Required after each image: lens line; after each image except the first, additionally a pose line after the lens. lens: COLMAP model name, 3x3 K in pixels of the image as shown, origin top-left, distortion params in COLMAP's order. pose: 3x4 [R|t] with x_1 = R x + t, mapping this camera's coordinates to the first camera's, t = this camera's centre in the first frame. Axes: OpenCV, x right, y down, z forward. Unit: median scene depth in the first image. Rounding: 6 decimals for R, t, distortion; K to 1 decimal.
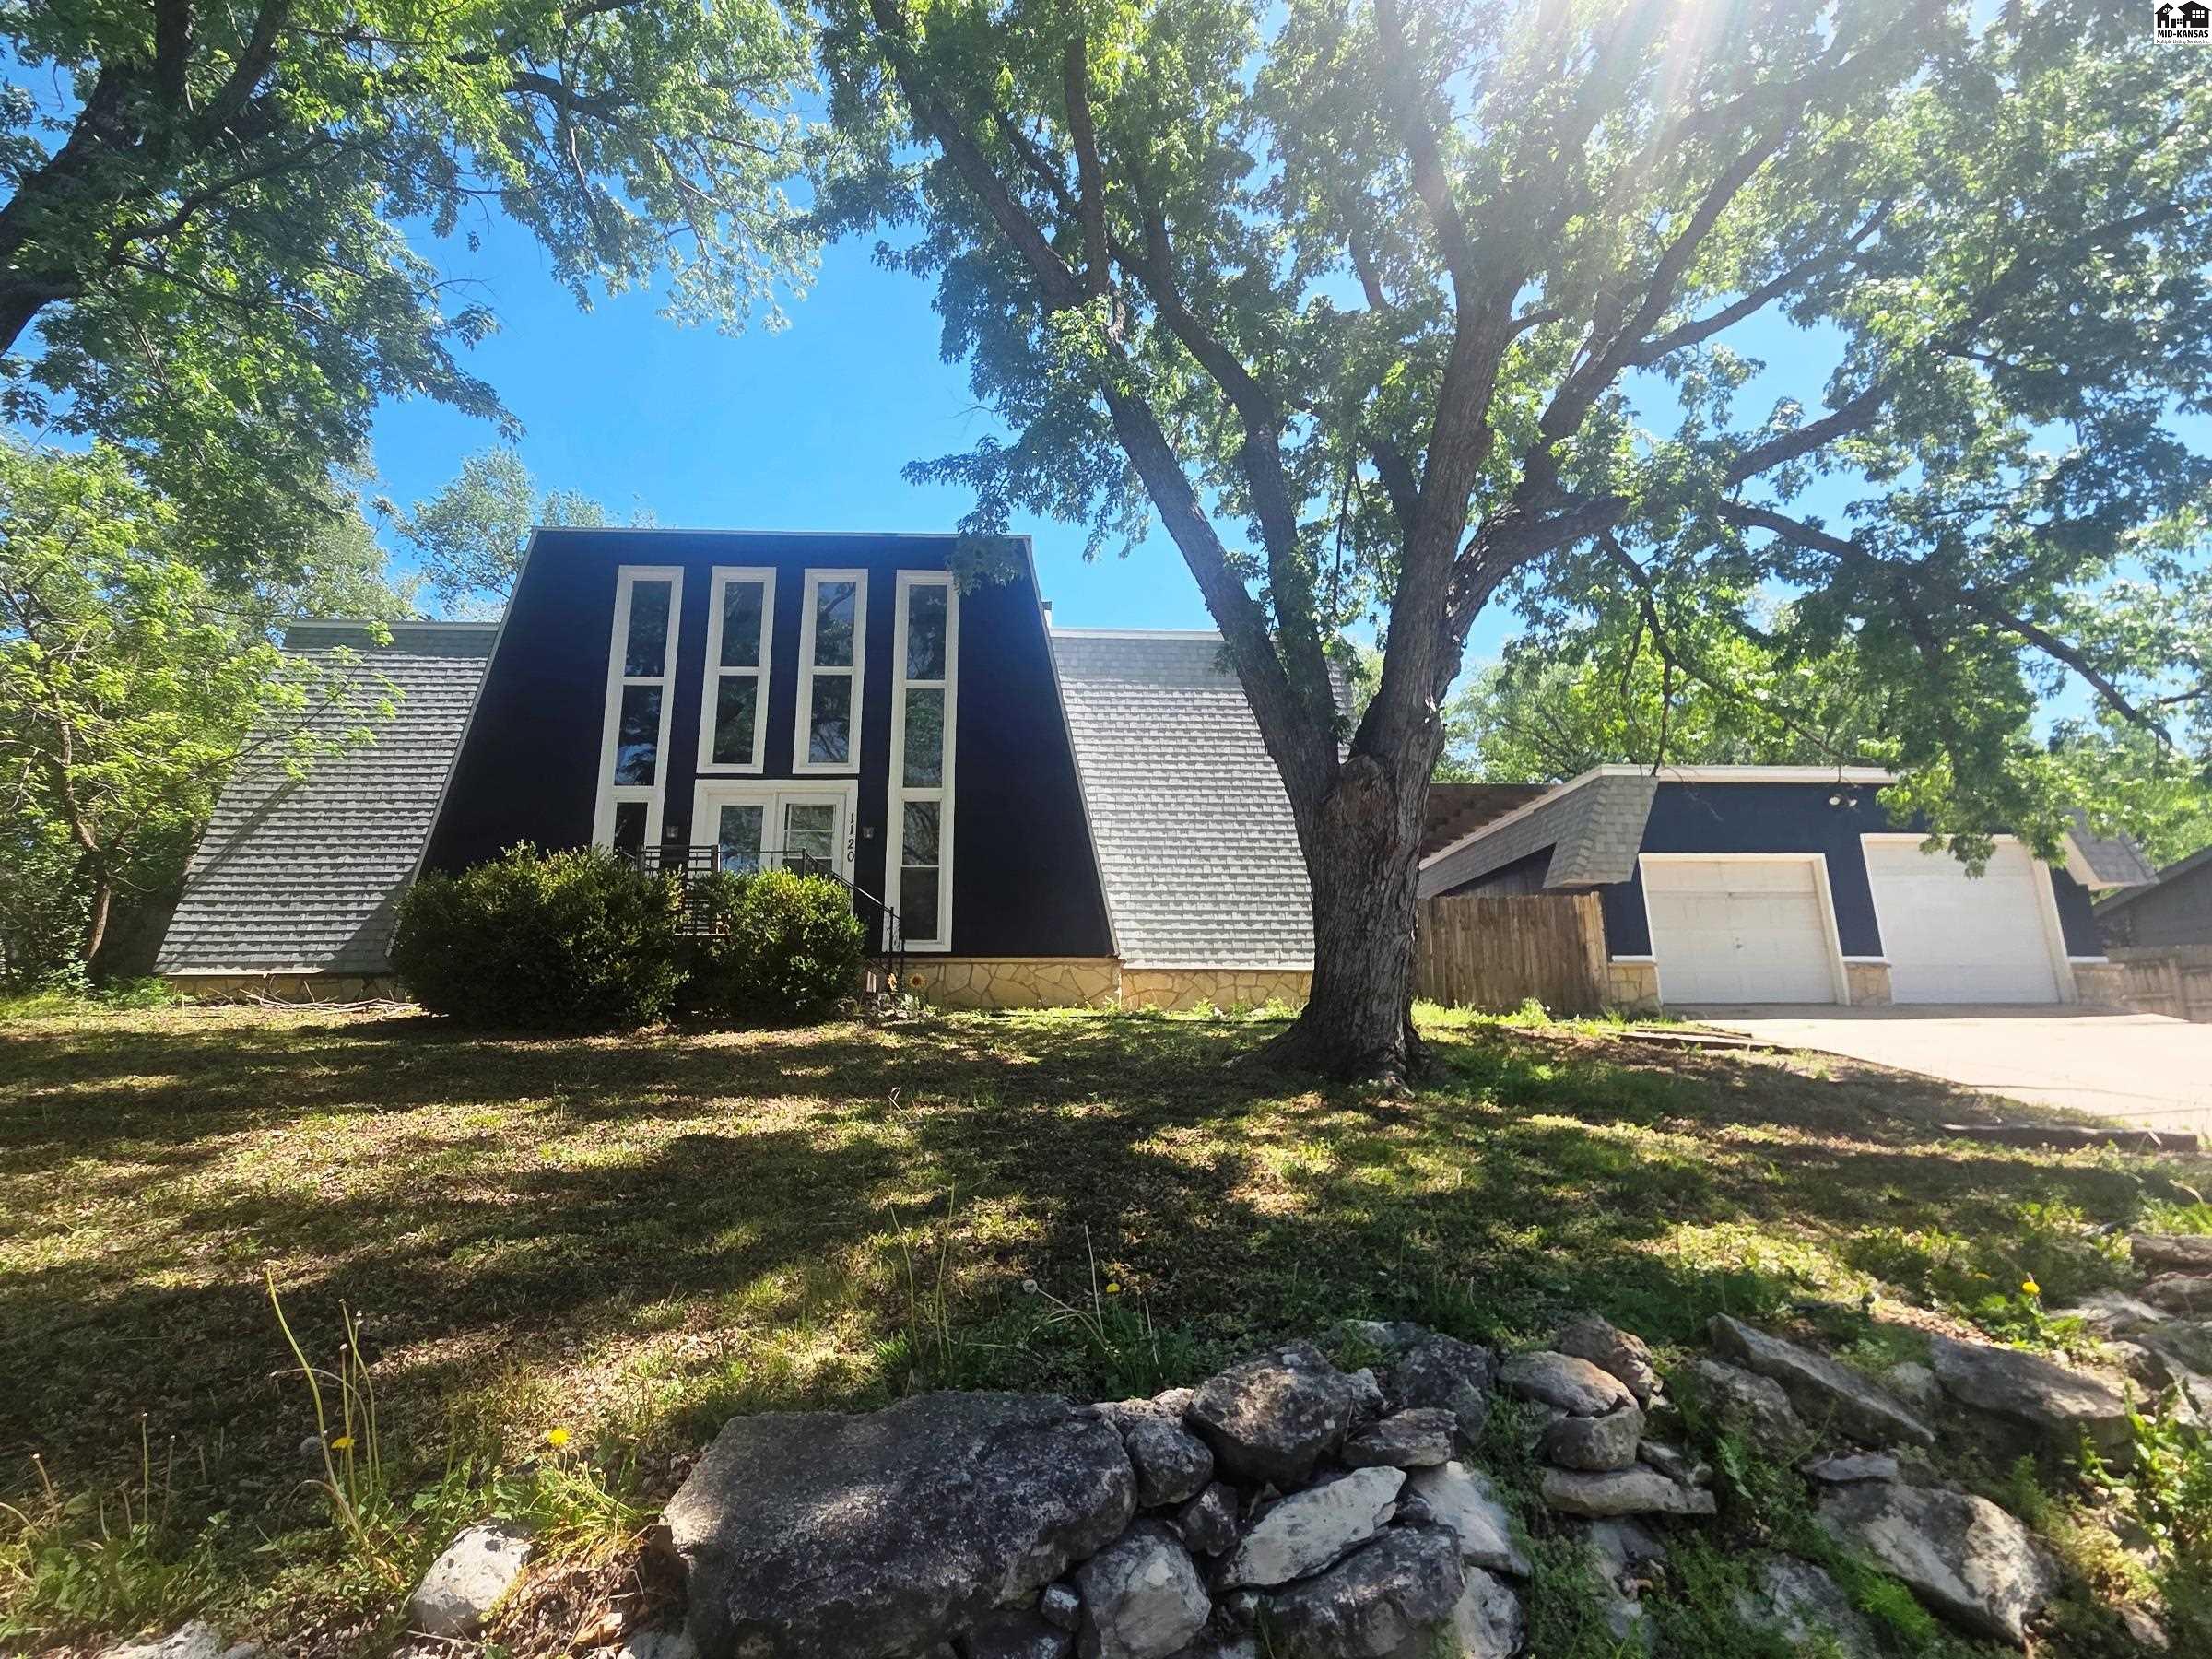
lens RADIAL K [[1008.3, 0, 1097.1], [0, 1008.3, 834.7], [0, 0, 1]] dist [-0.001780, 0.003730]
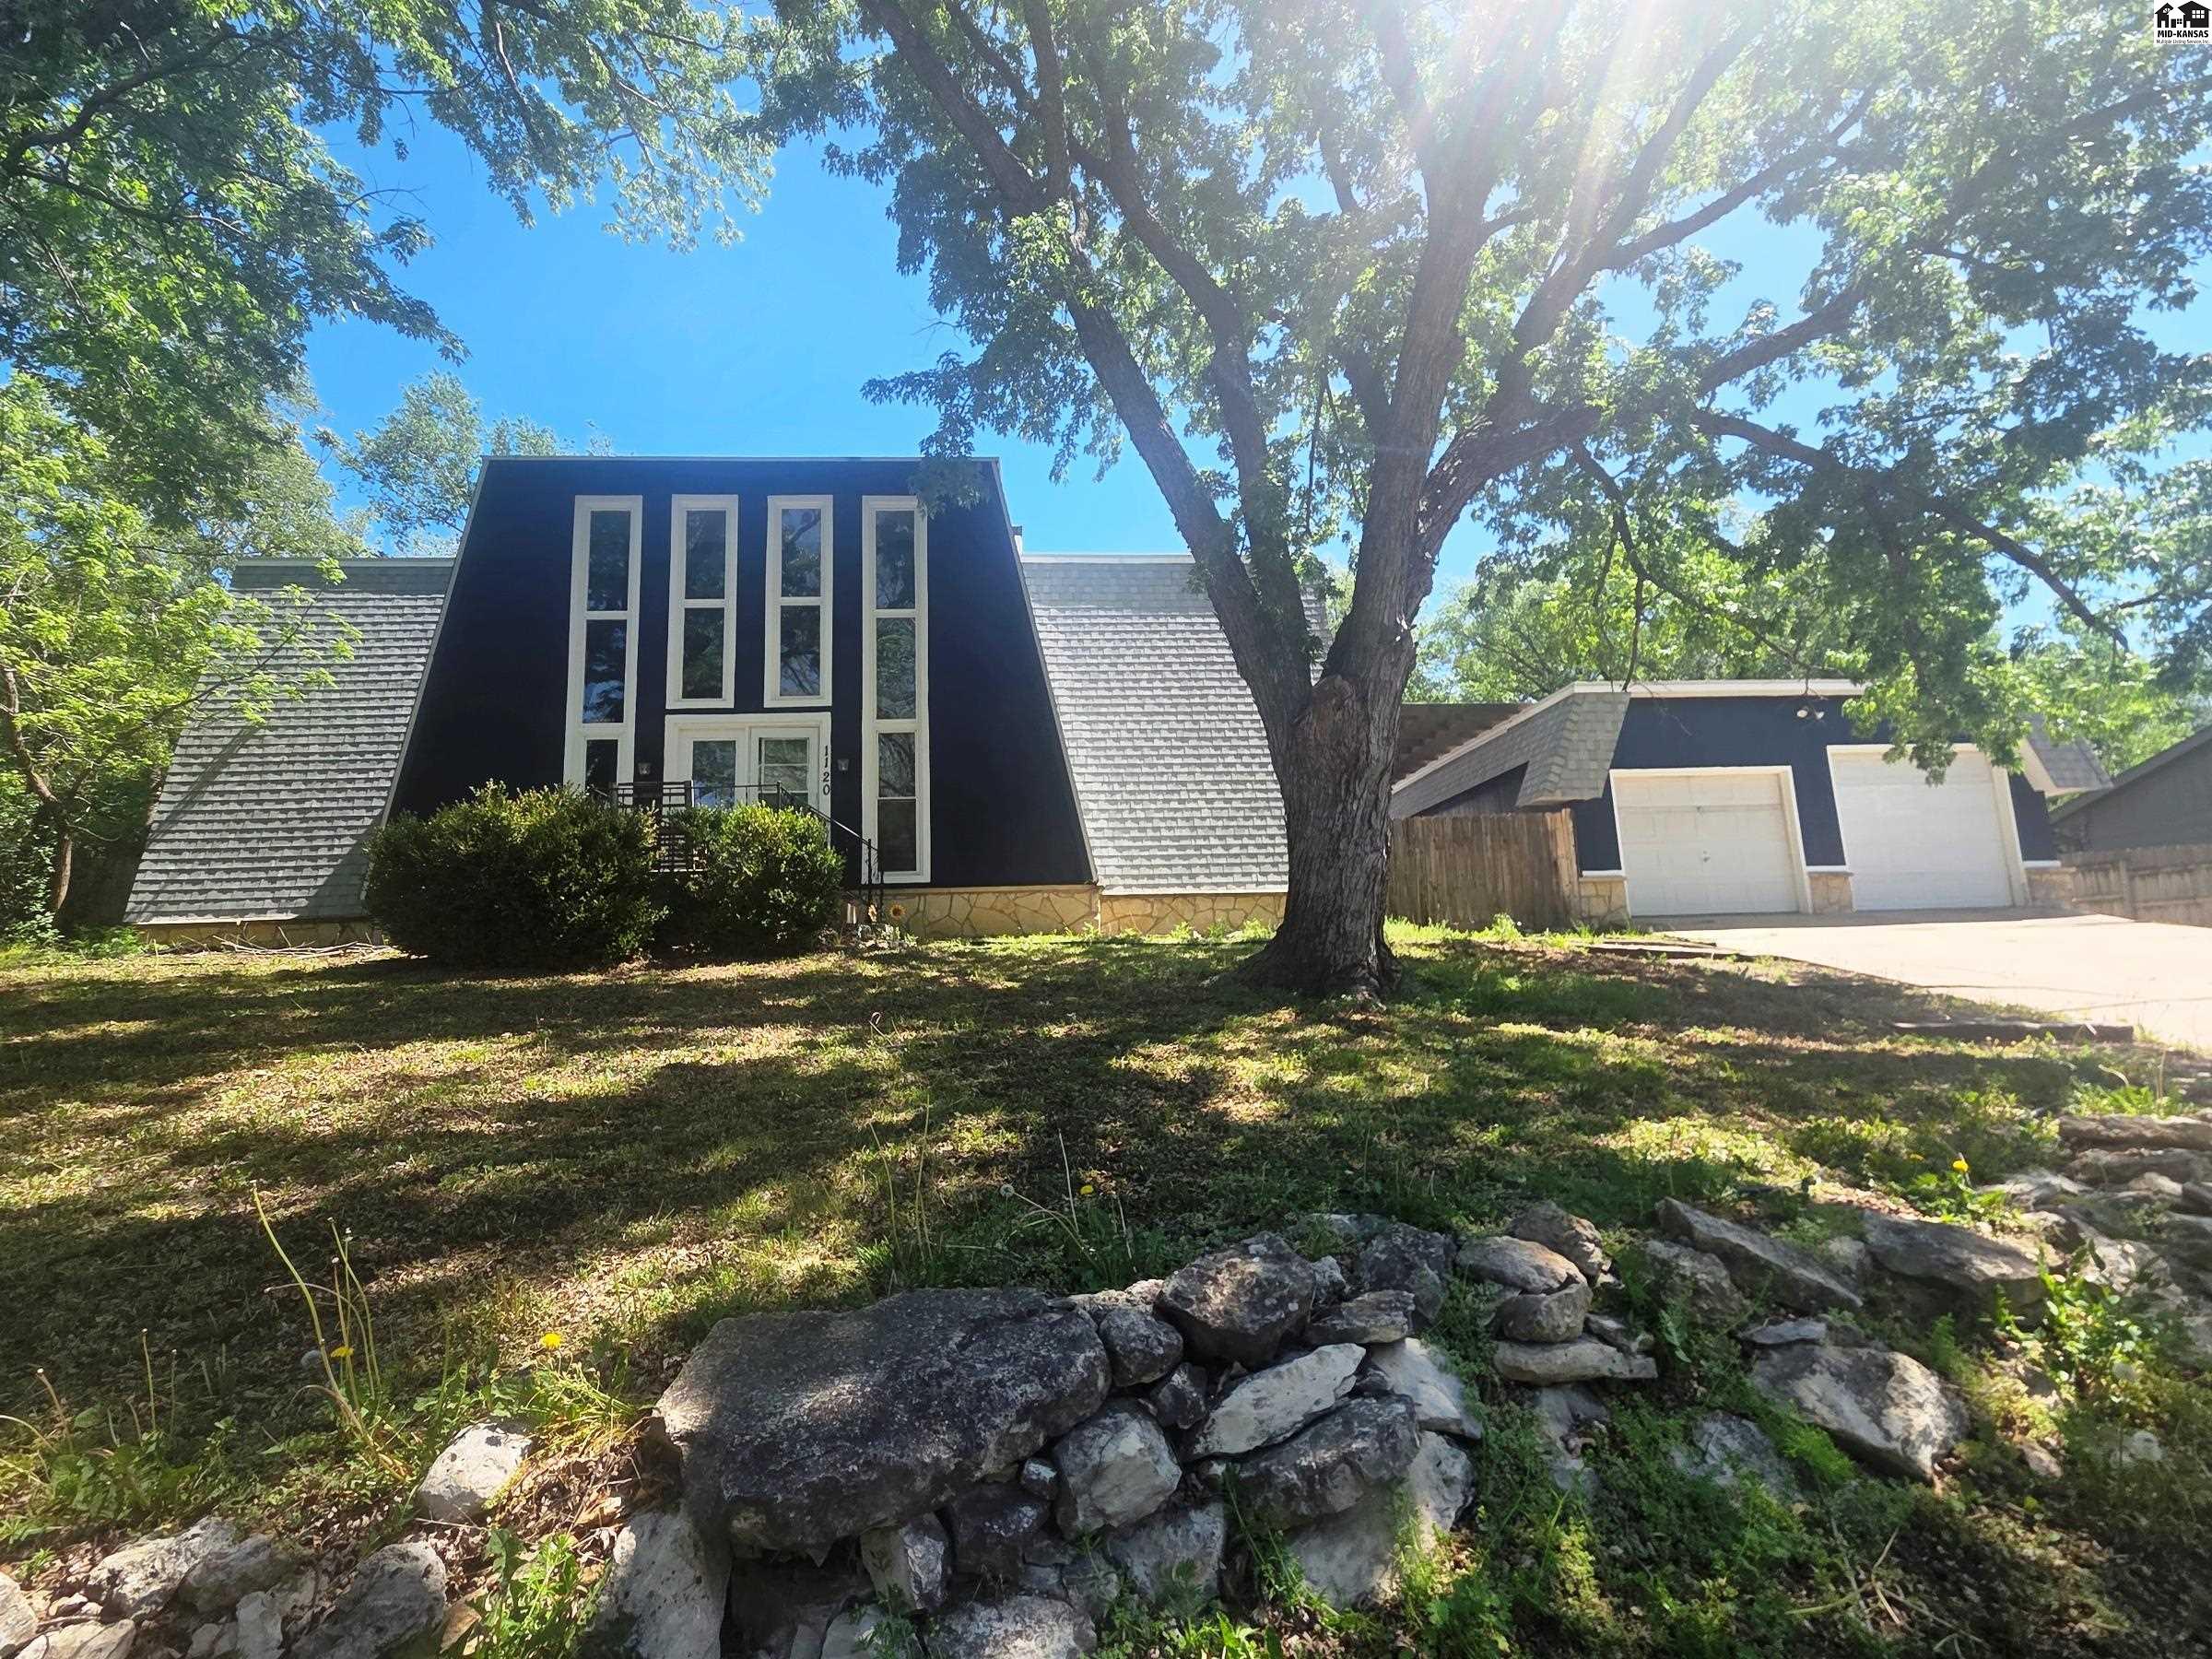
lens RADIAL K [[1008.3, 0, 1096.4], [0, 1008.3, 831.6], [0, 0, 1]] dist [-0.001780, 0.003730]
pose [[0.999567, -0.022754, 0.018655, 0.003265], [0.021472, 0.997571, 0.066264, 0.003164], [-0.020117, -0.065835, 0.997628, -0.002144]]
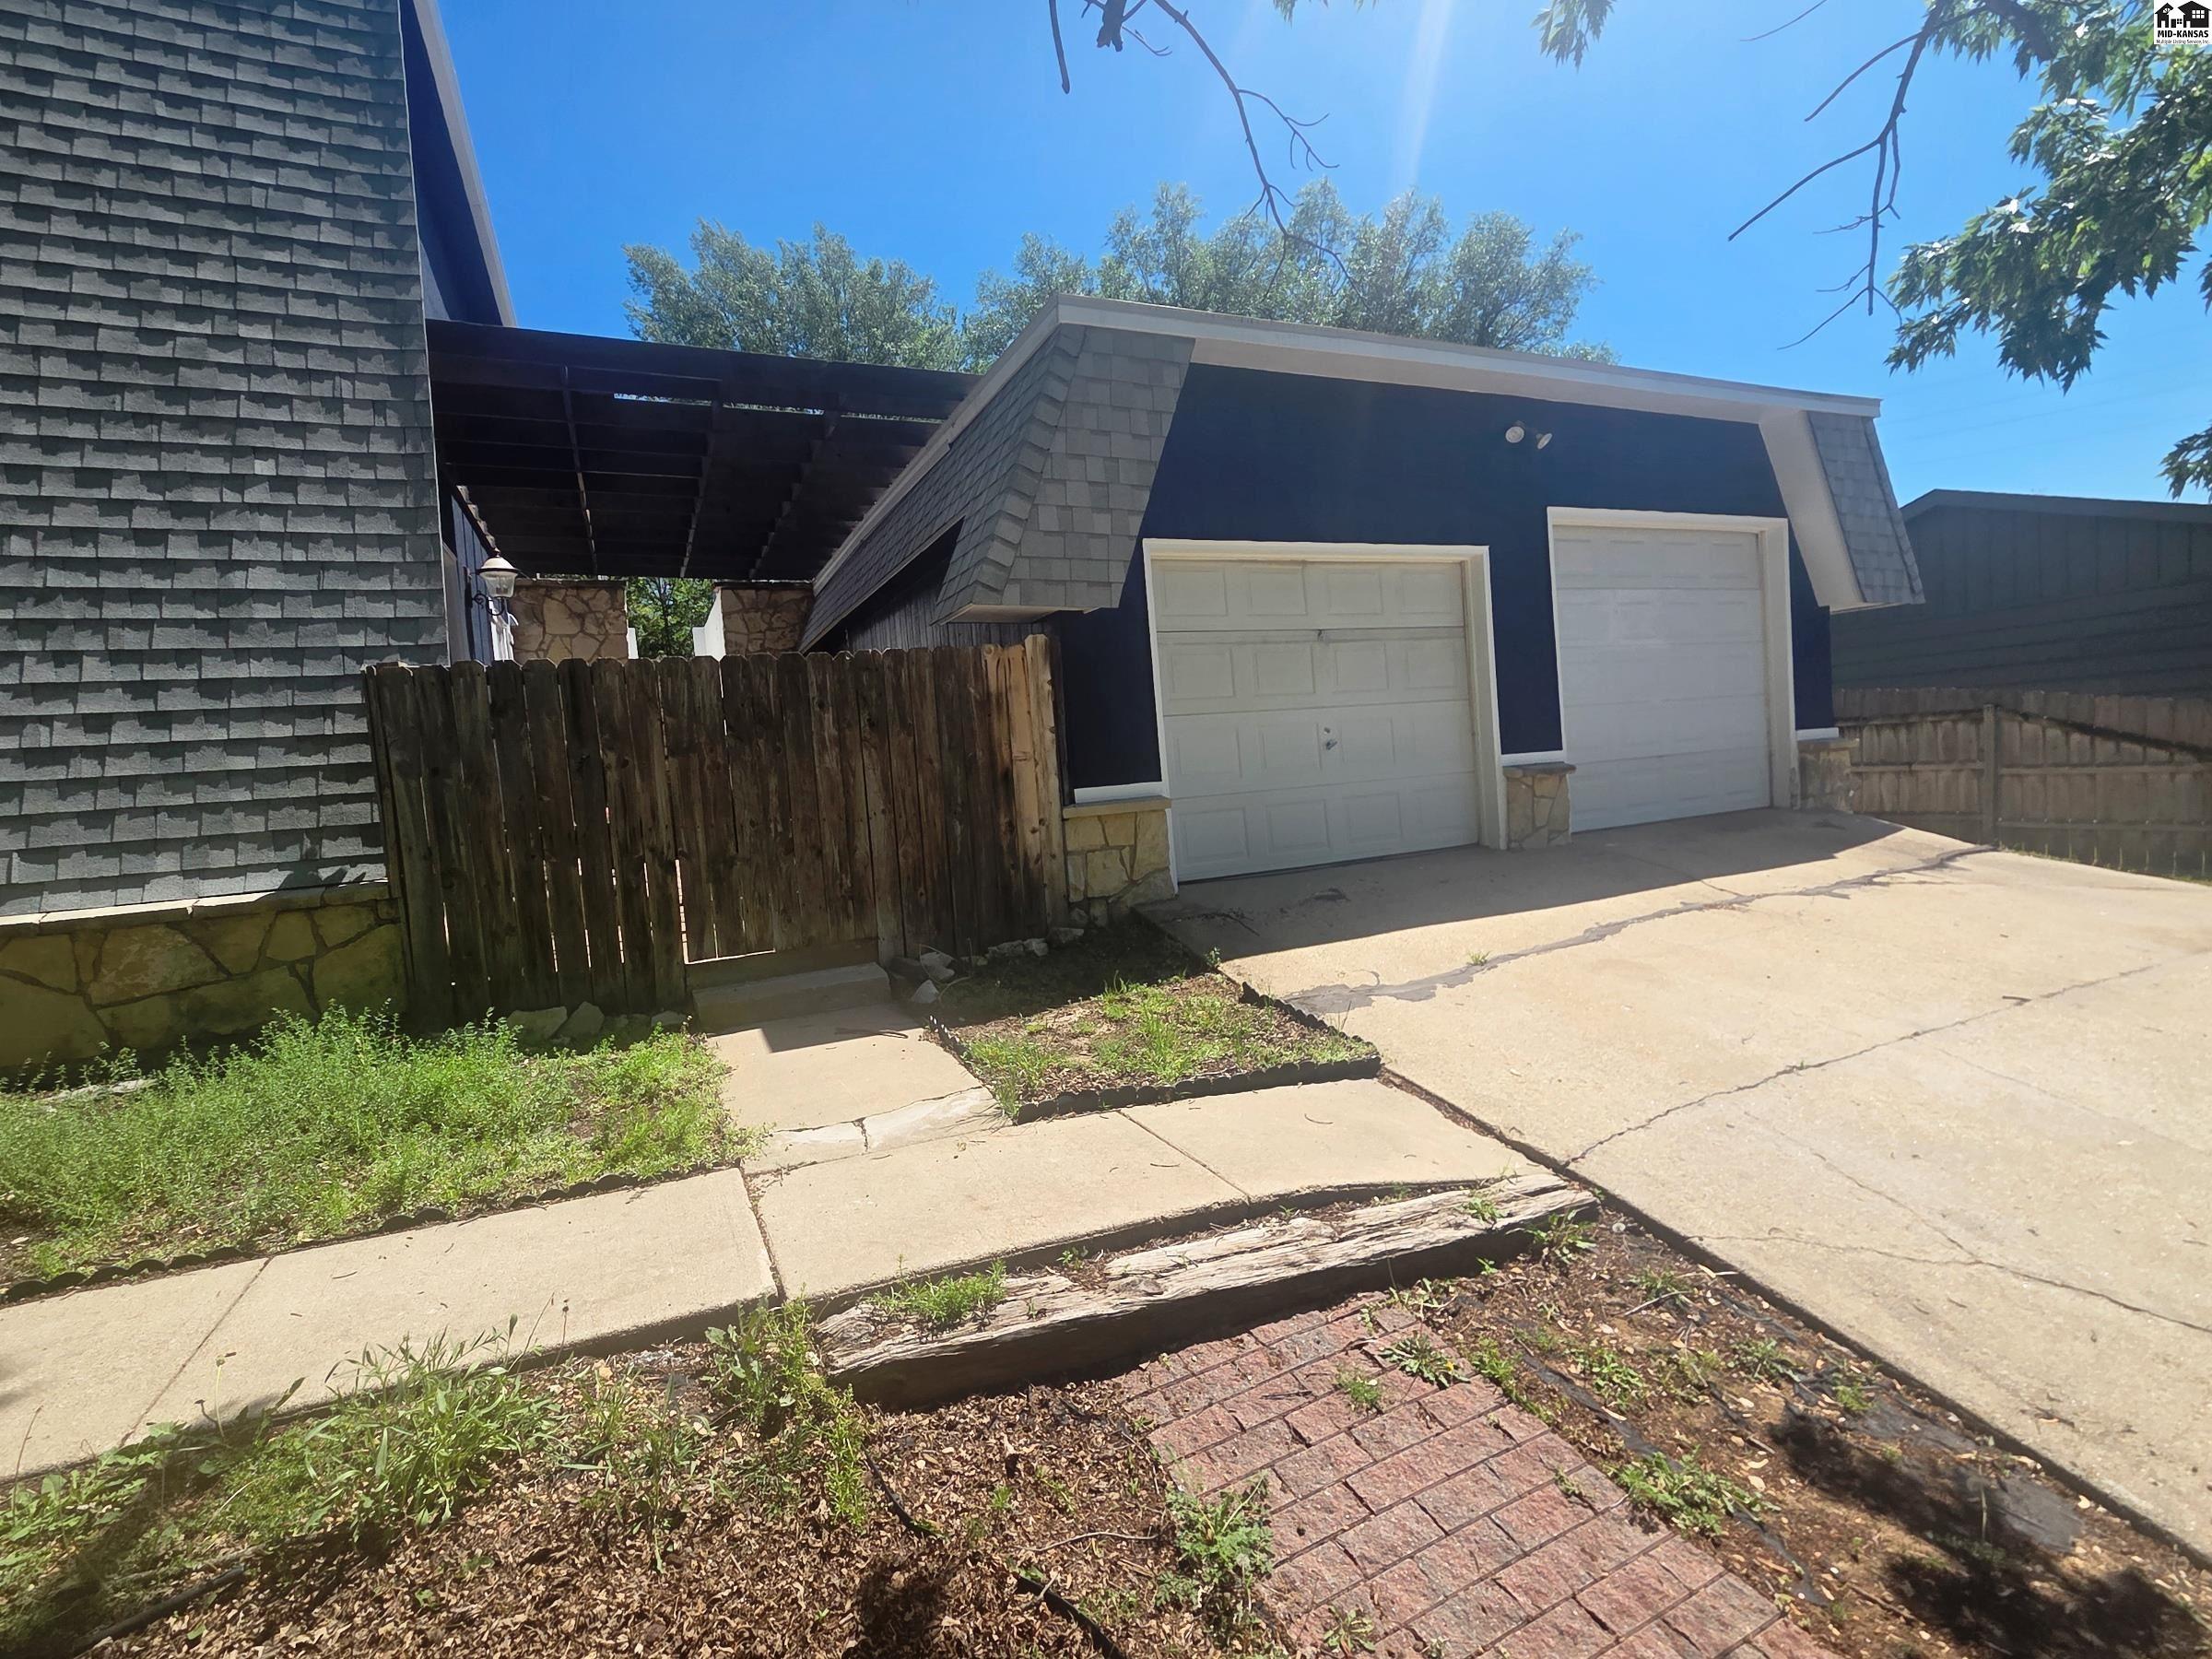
lens RADIAL K [[1008.3, 0, 1102.3], [0, 1008.3, 833.0], [0, 0, 1]] dist [-0.001780, 0.003730]
pose [[0.927758, -0.088774, 0.362470, 0.468359], [-0.011439, 0.964073, 0.265392, 0.033623], [-0.373007, -0.250366, 0.893411, 0.785090]]
